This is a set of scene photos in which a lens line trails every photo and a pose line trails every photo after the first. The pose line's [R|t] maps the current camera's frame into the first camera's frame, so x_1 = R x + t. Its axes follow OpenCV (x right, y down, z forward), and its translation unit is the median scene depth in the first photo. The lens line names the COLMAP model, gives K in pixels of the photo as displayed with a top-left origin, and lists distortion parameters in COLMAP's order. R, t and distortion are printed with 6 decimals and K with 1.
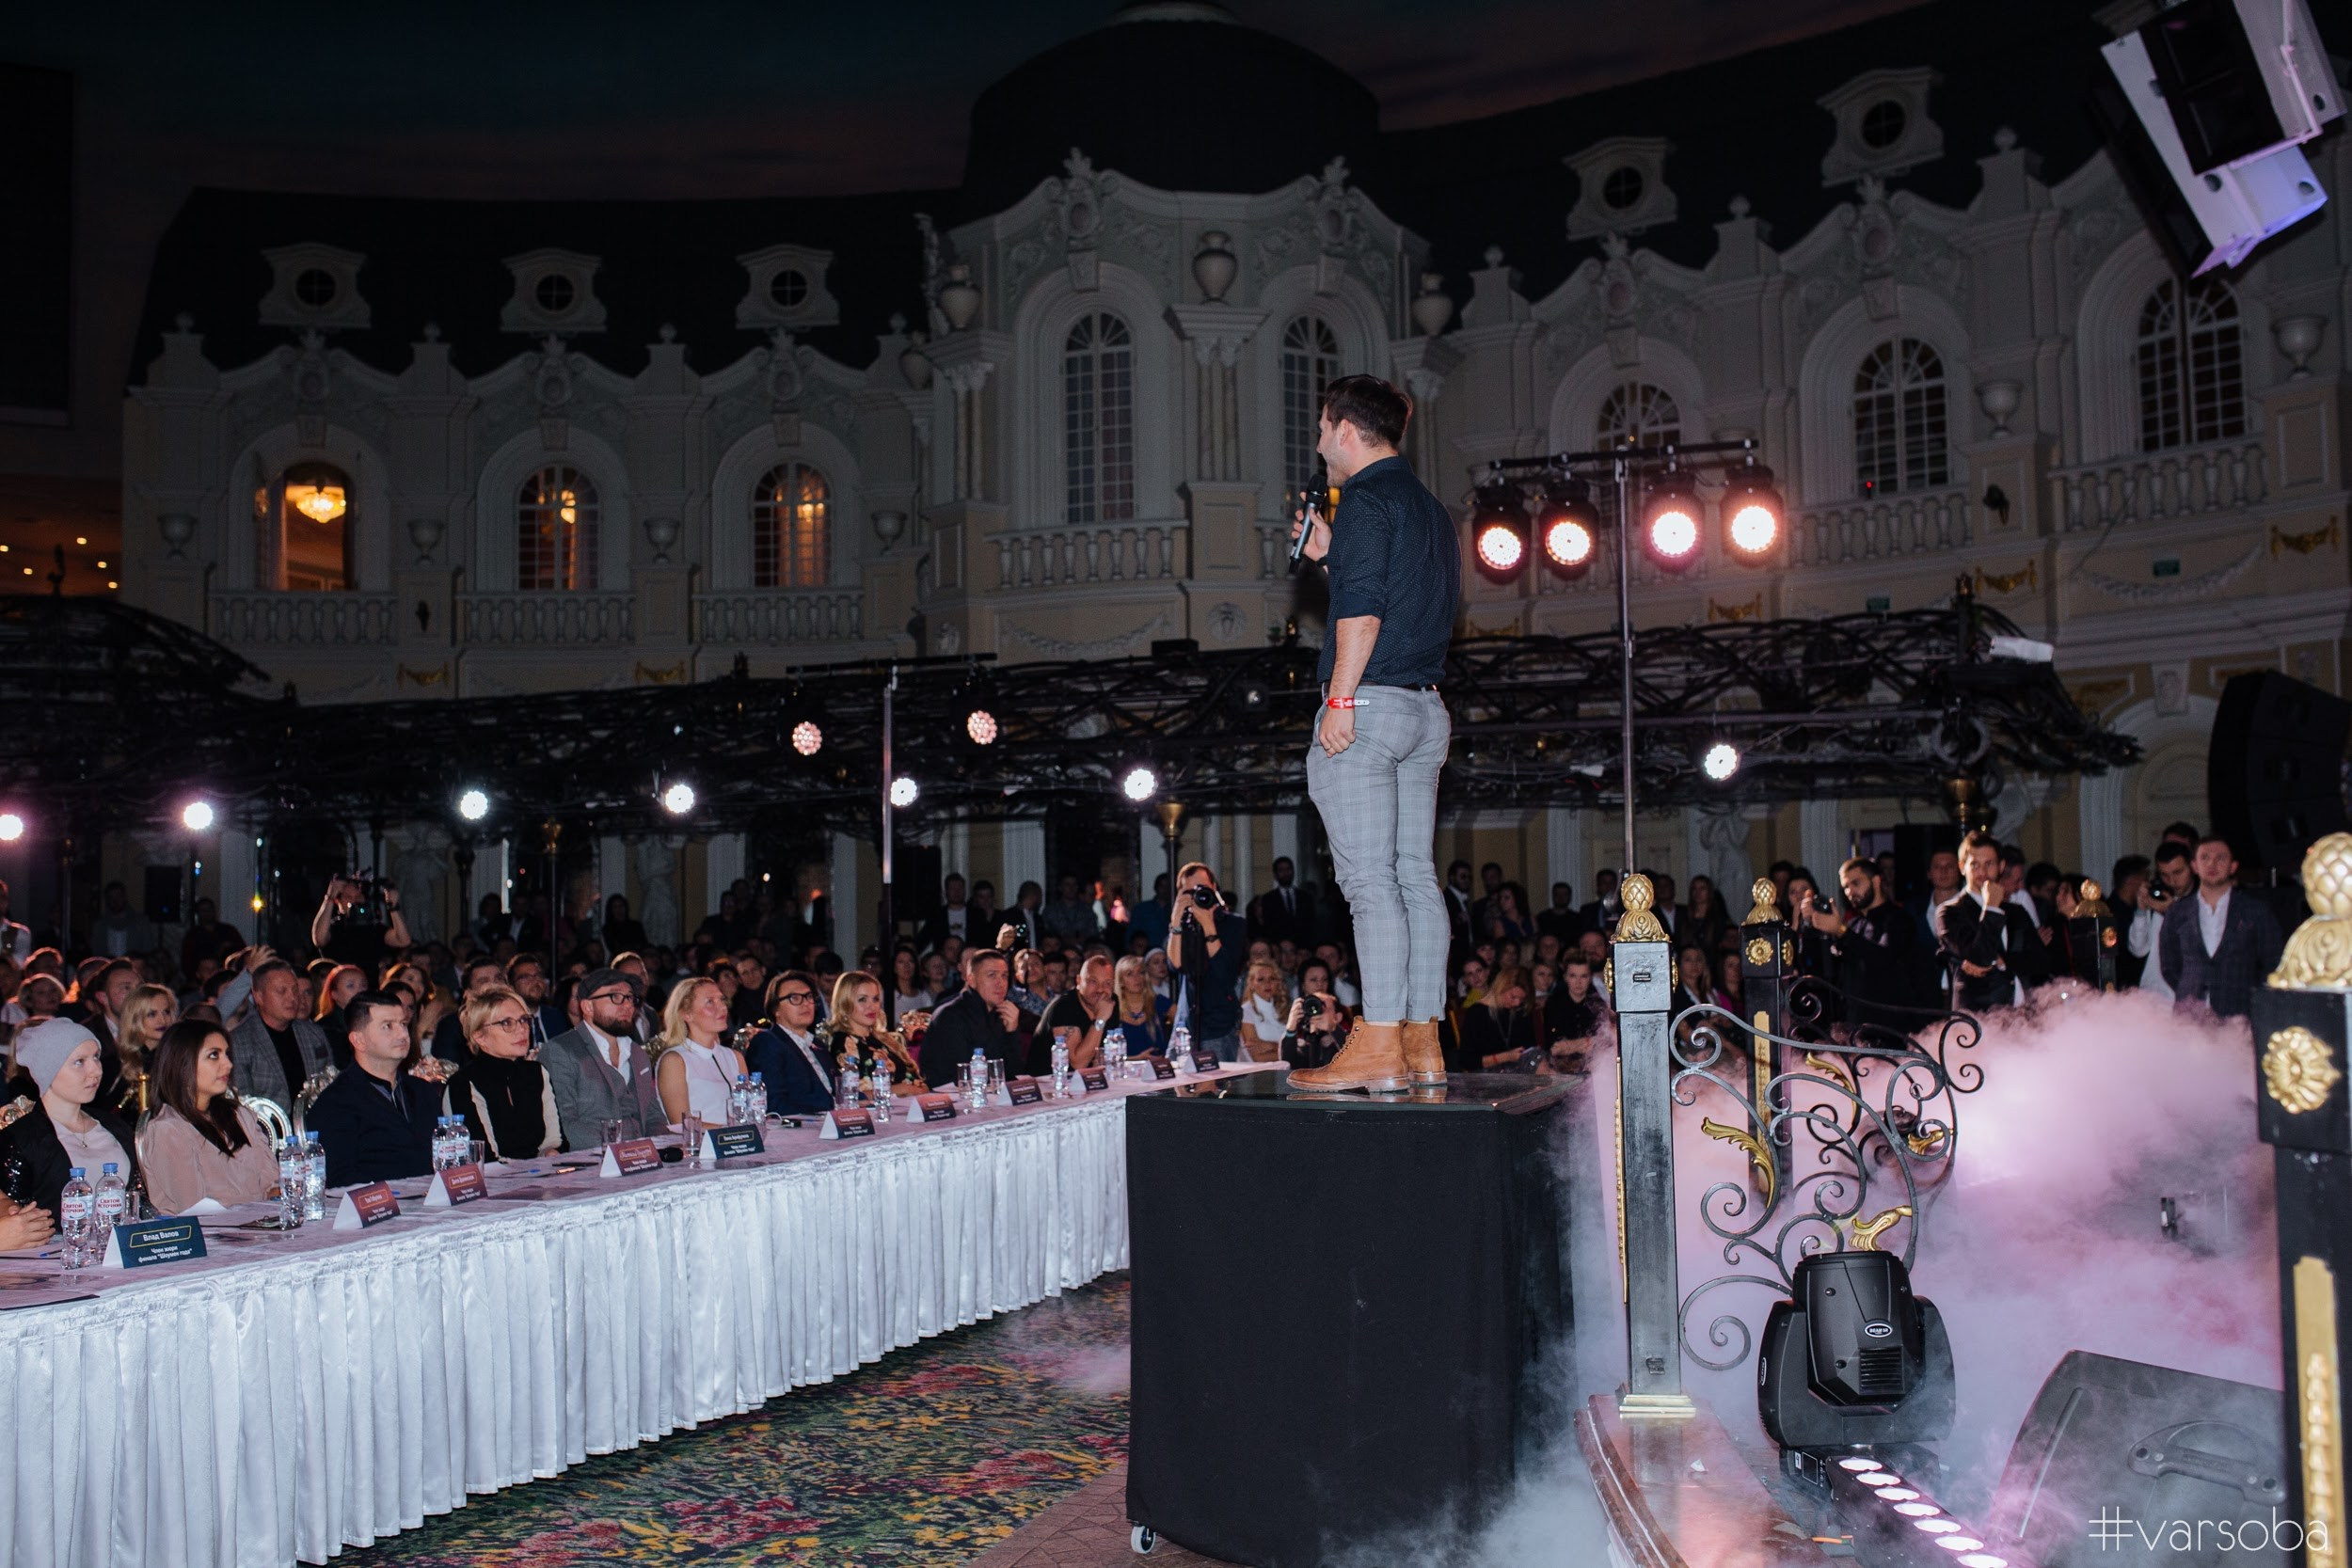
lens RADIAL K [[2226.3, 0, 1176.7], [0, 2226.3, 784.7], [0, 0, 1]] dist [-0.067601, 0.098070]
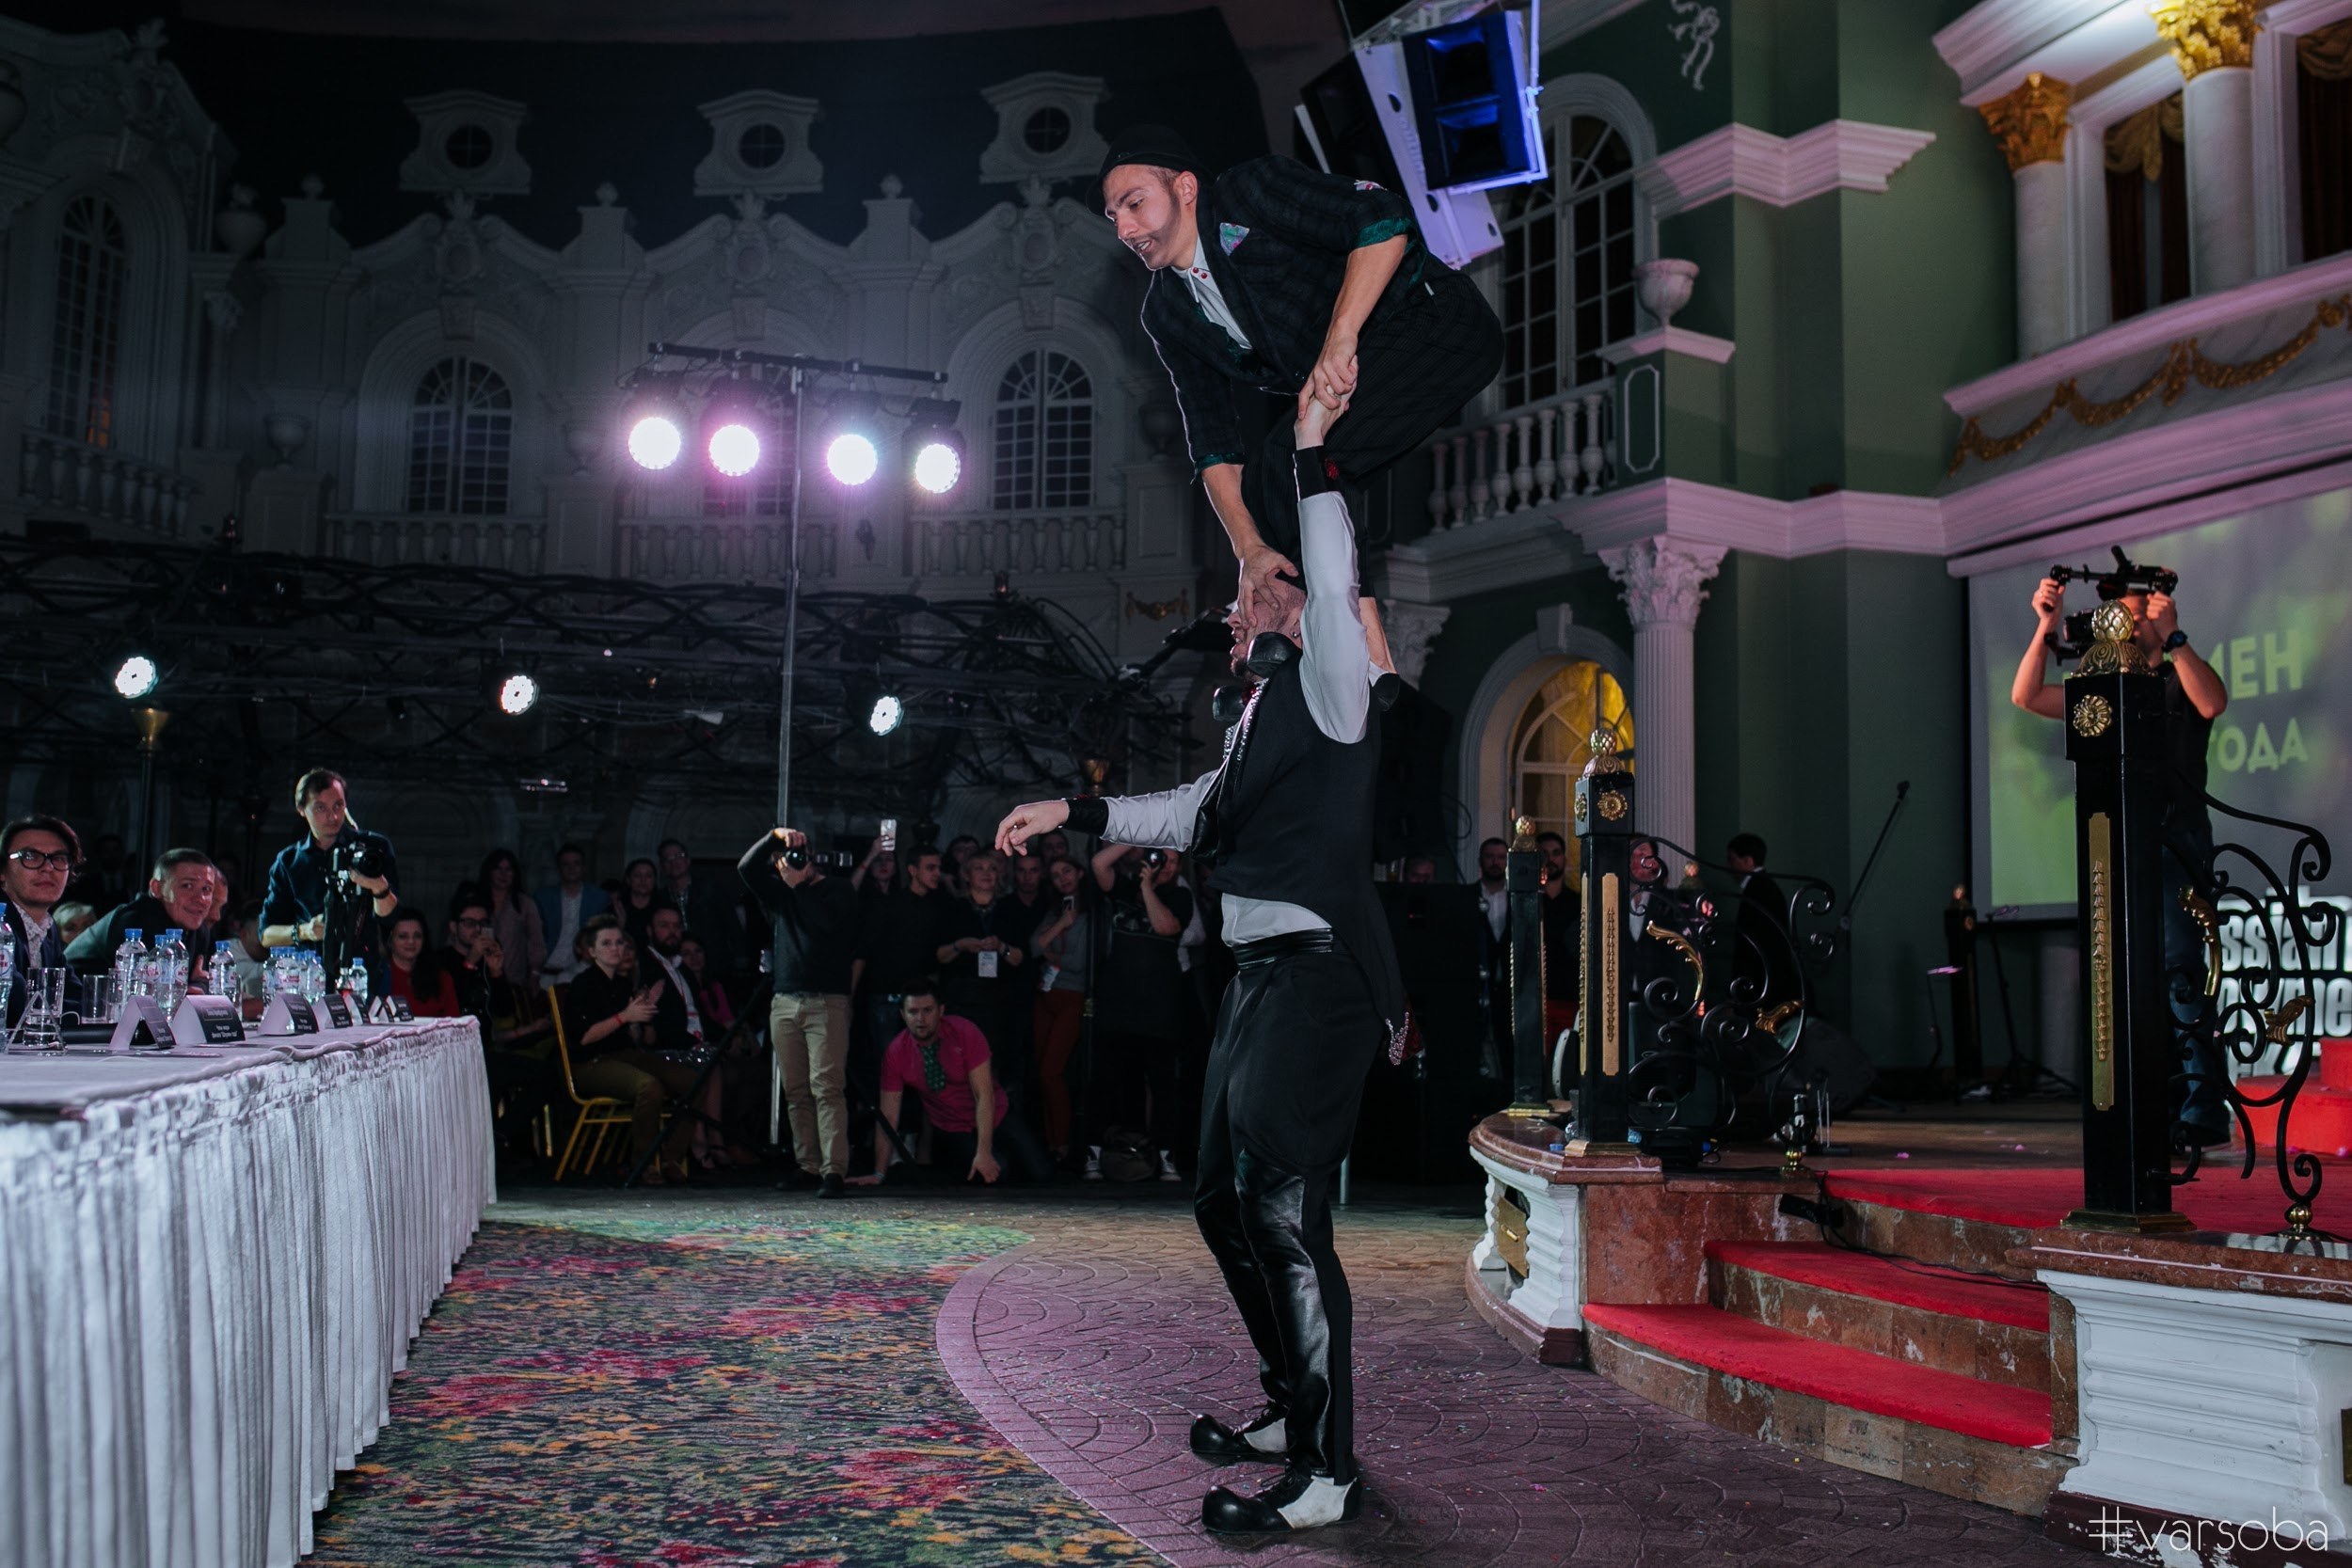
lens RADIAL K [[2222.8, 0, 1177.5], [0, 2222.8, 781.8], [0, 0, 1]] dist [-0.065851, 0.089934]
pose [[0.782770, 0.091545, 0.615541, -0.113116], [-0.064108, 0.995721, -0.066561, 0.036238], [-0.619001, 0.012640, 0.785289, 0.111950]]
